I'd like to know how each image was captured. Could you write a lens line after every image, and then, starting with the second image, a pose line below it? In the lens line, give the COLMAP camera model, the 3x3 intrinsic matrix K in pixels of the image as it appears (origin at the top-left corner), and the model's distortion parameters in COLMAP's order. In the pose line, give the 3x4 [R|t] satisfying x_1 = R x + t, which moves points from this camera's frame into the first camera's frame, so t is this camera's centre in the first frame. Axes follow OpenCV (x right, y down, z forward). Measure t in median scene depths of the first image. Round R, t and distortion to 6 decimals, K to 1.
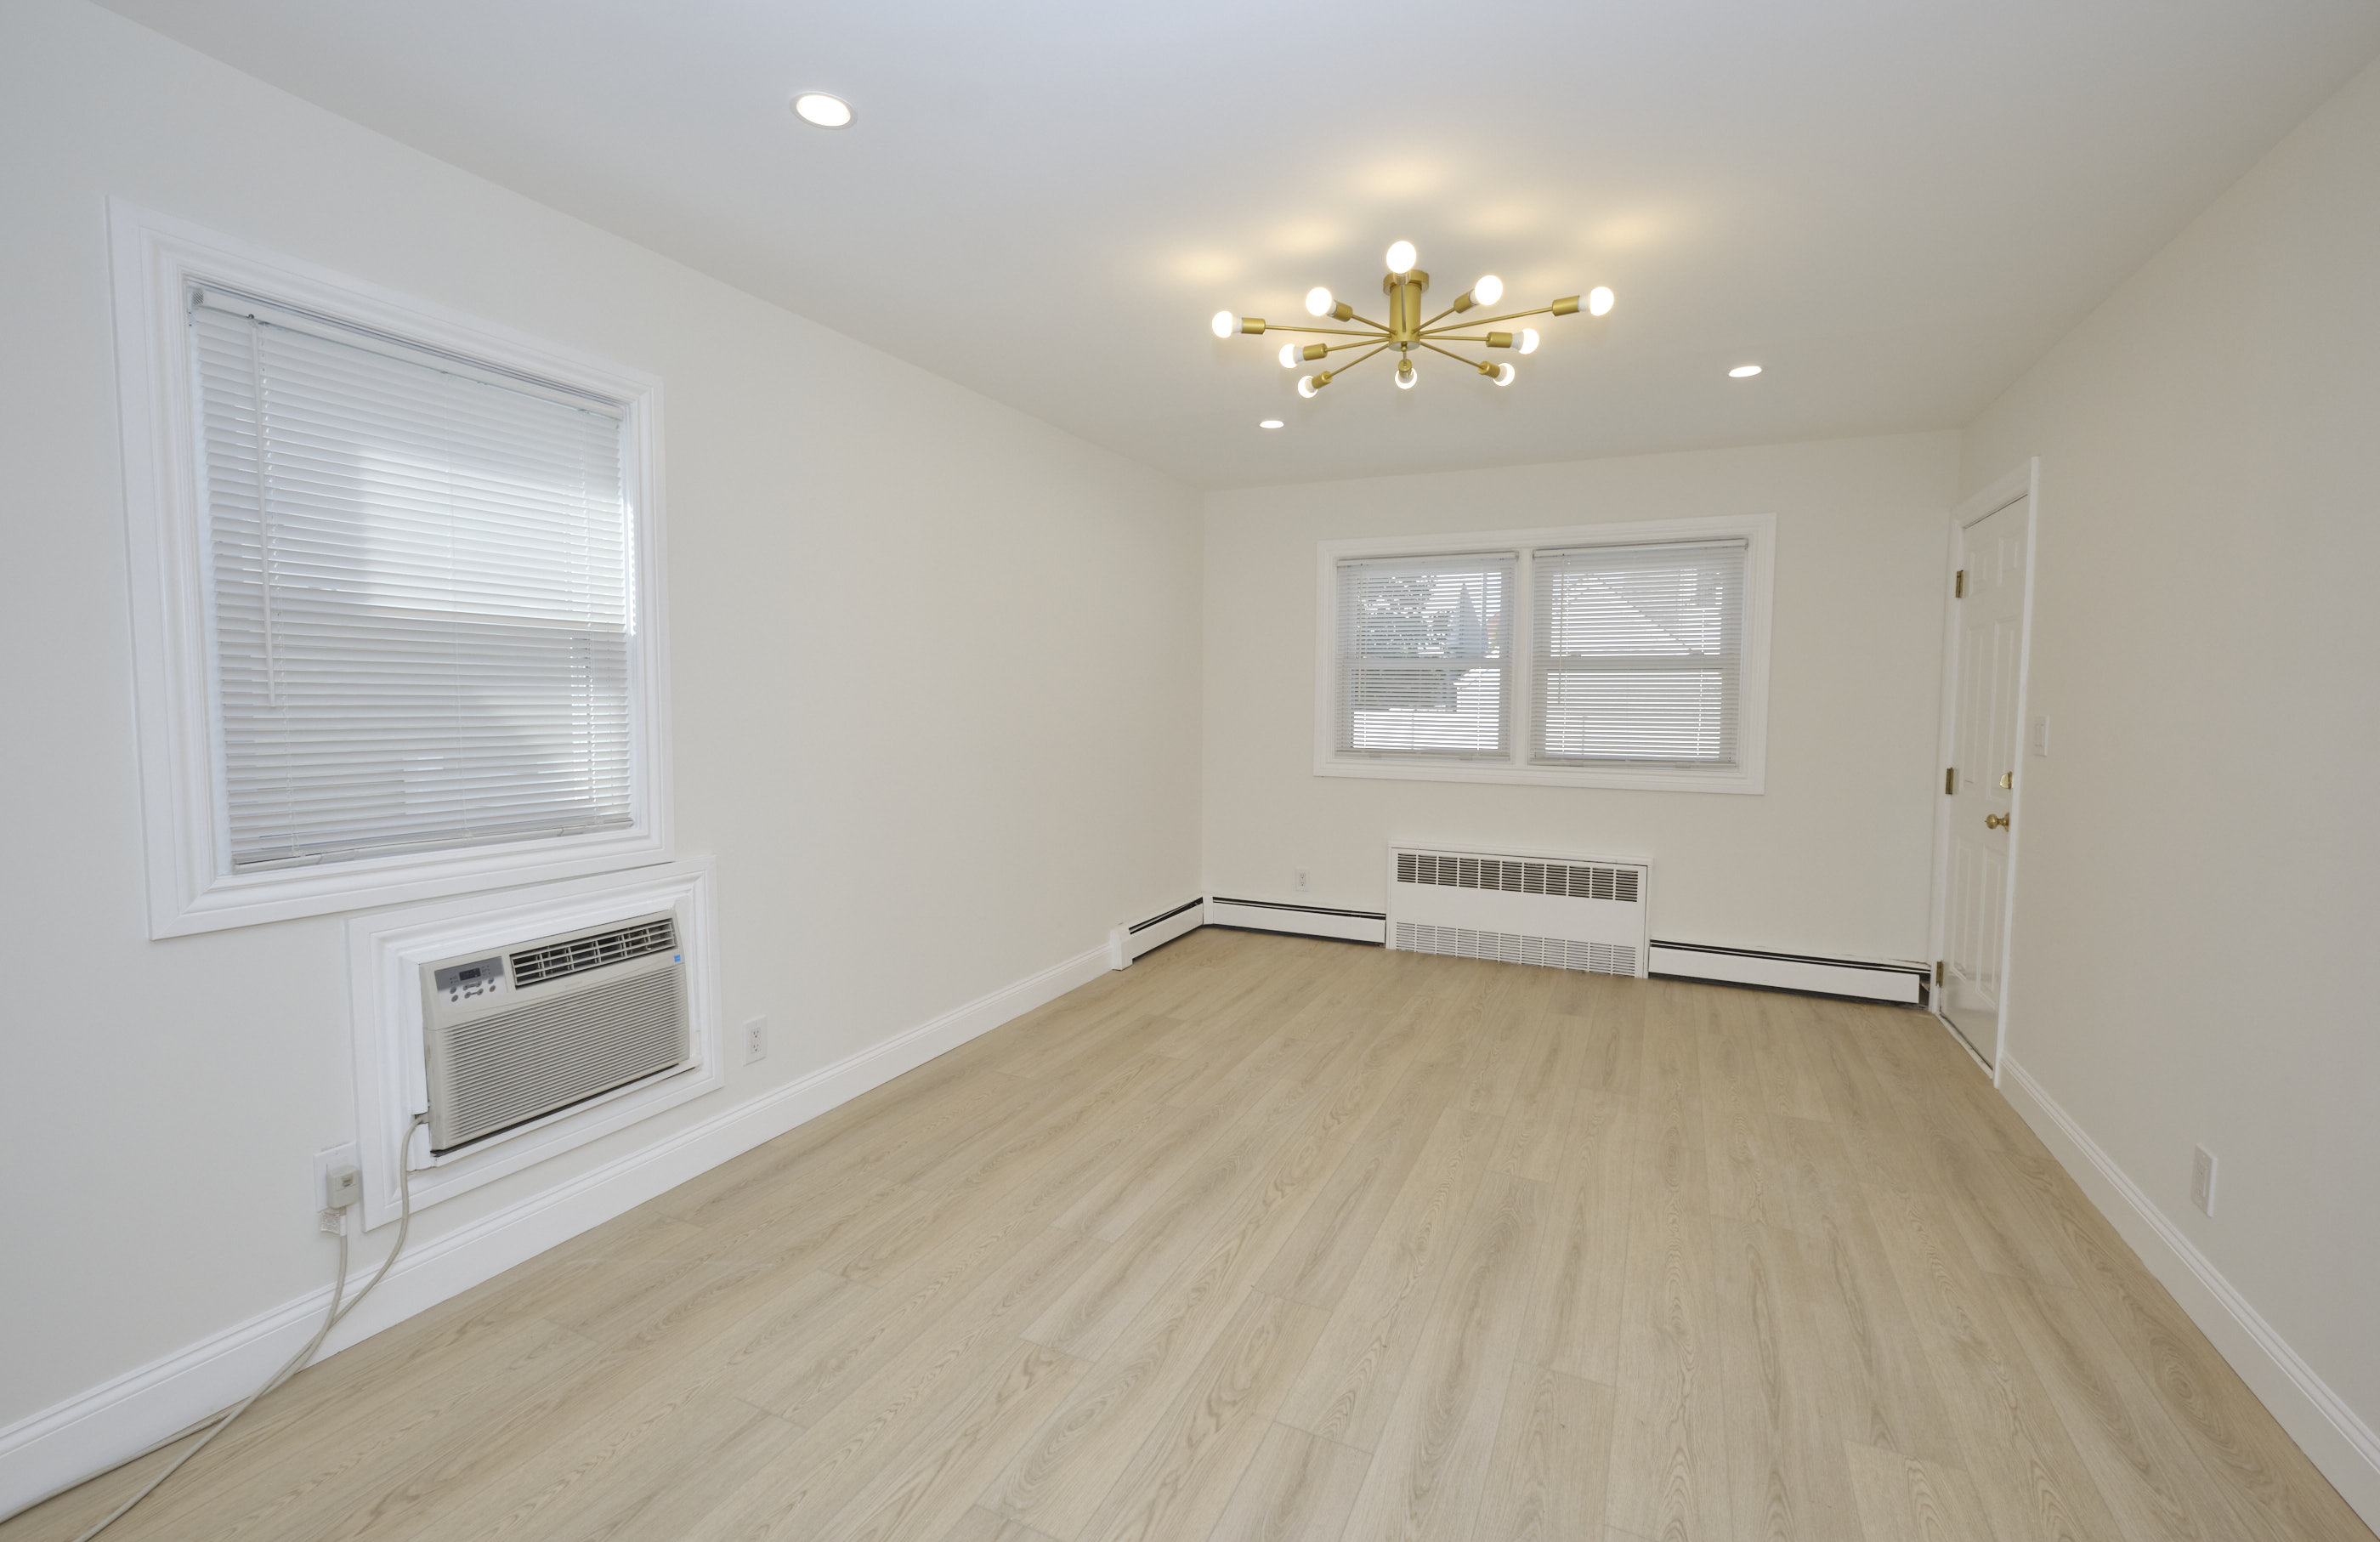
lens RADIAL K [[1005.9, 0, 1182.1], [0, 1005.9, 768.0], [0, 0, 1]] dist [-0.000499, -0.000692]
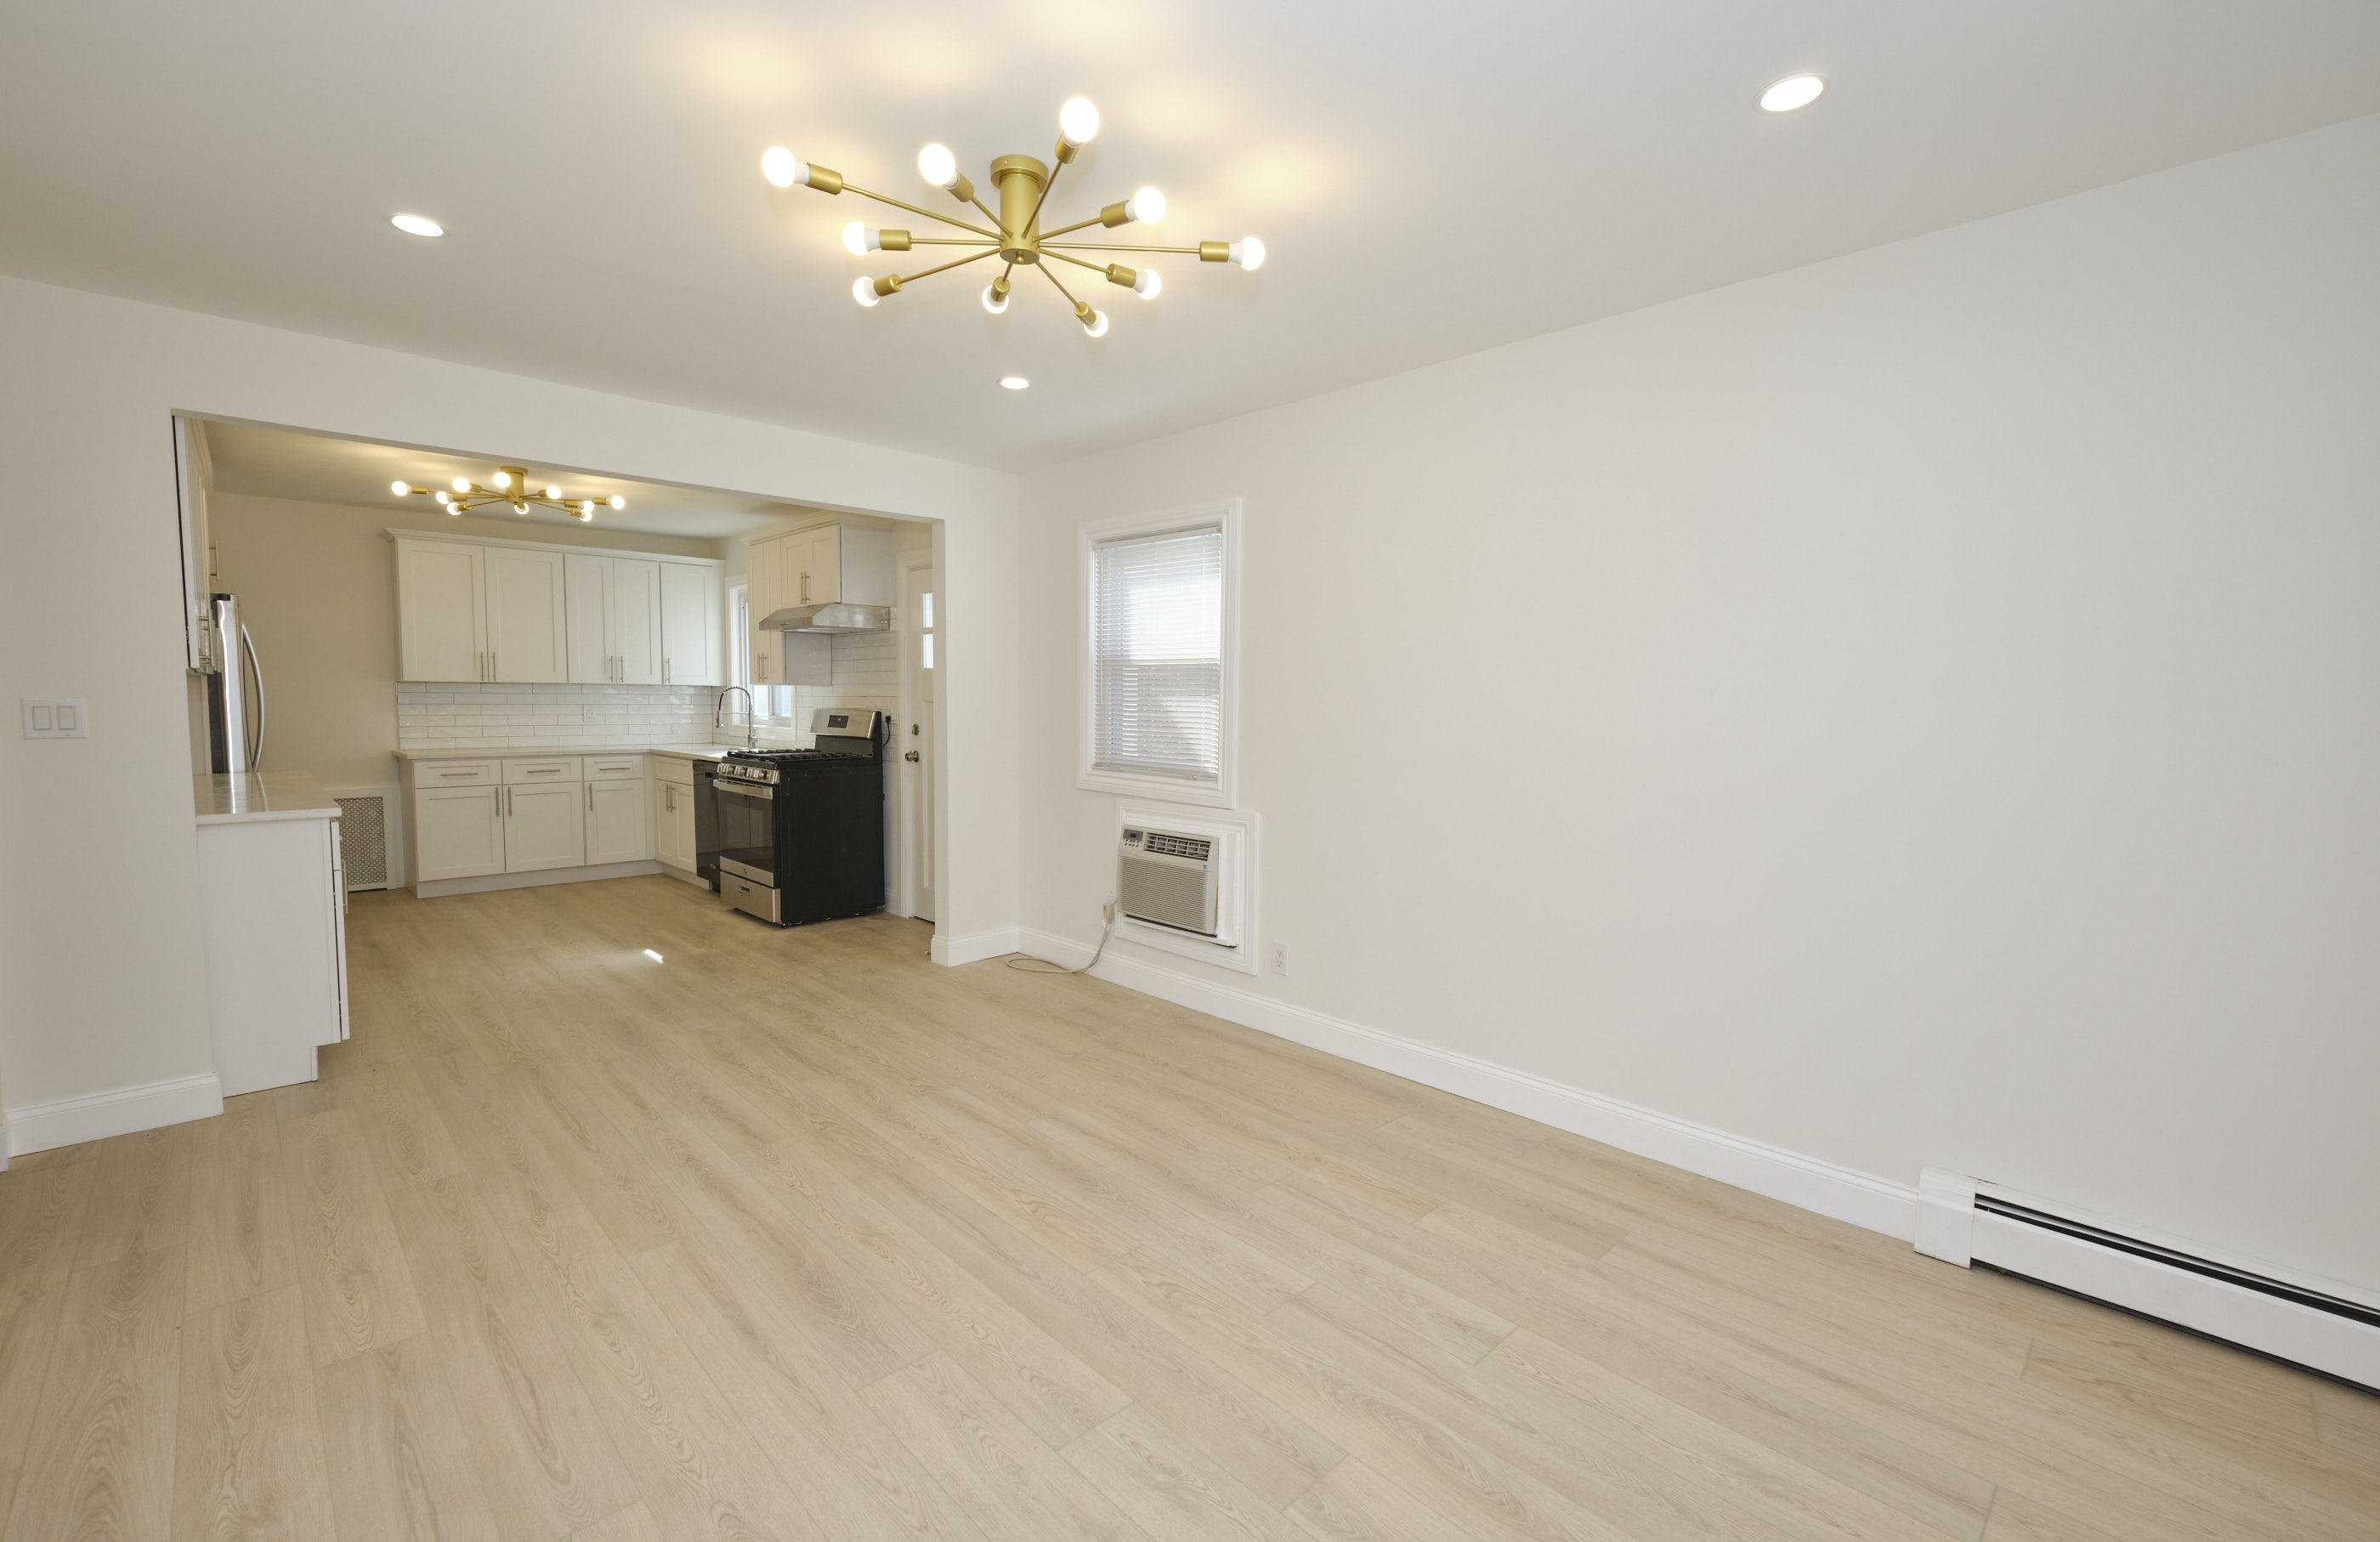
lens RADIAL K [[1005.9, 0, 1193.1], [0, 1005.9, 762.3], [0, 0, 1]] dist [-0.000499, -0.000692]
pose [[-0.341936, 0.052457, -0.938258, 0.931715], [-0.081759, 0.992994, 0.085313, -0.102339], [0.936160, 0.105883, -0.335252, 1.417812]]
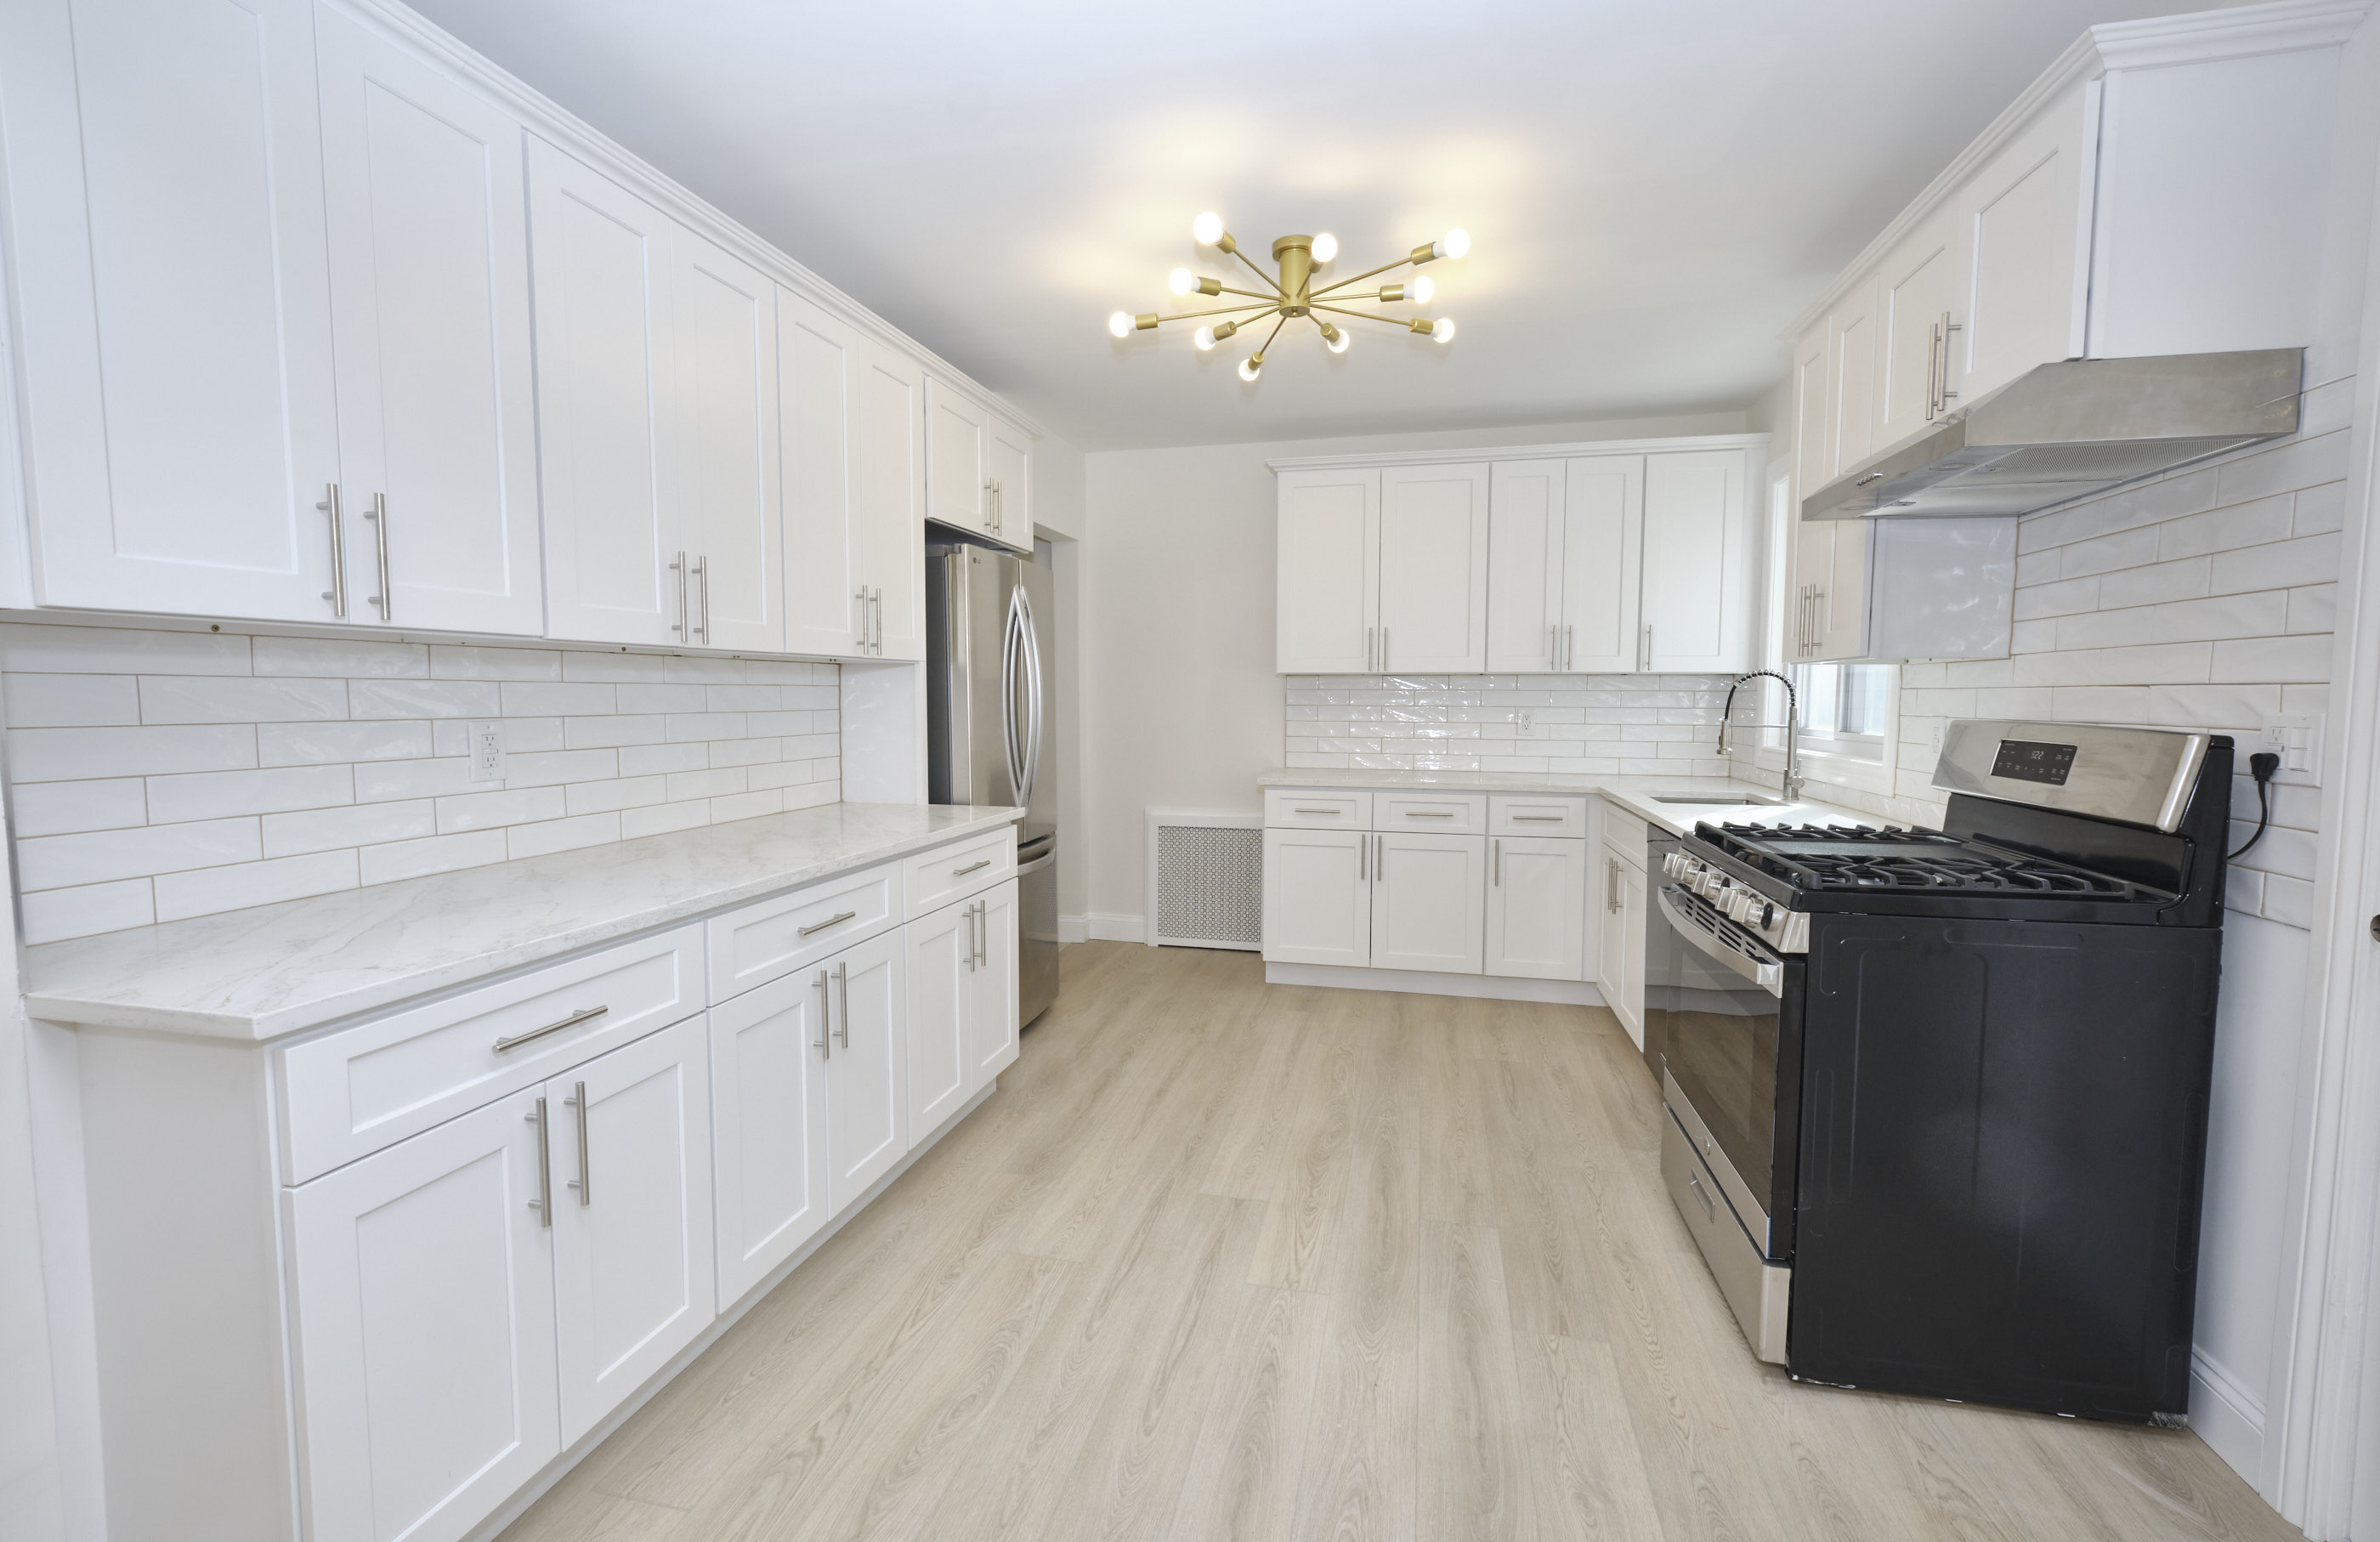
lens RADIAL K [[1005.9, 0, 1194.3], [0, 1005.9, 765.3], [0, 0, 1]] dist [-0.000499, -0.000692]
pose [[-0.975298, 0.007028, -0.220782, -0.166283], [-0.025346, 0.989332, 0.143459, -0.022895], [0.219435, 0.145512, -0.964715, 0.473646]]
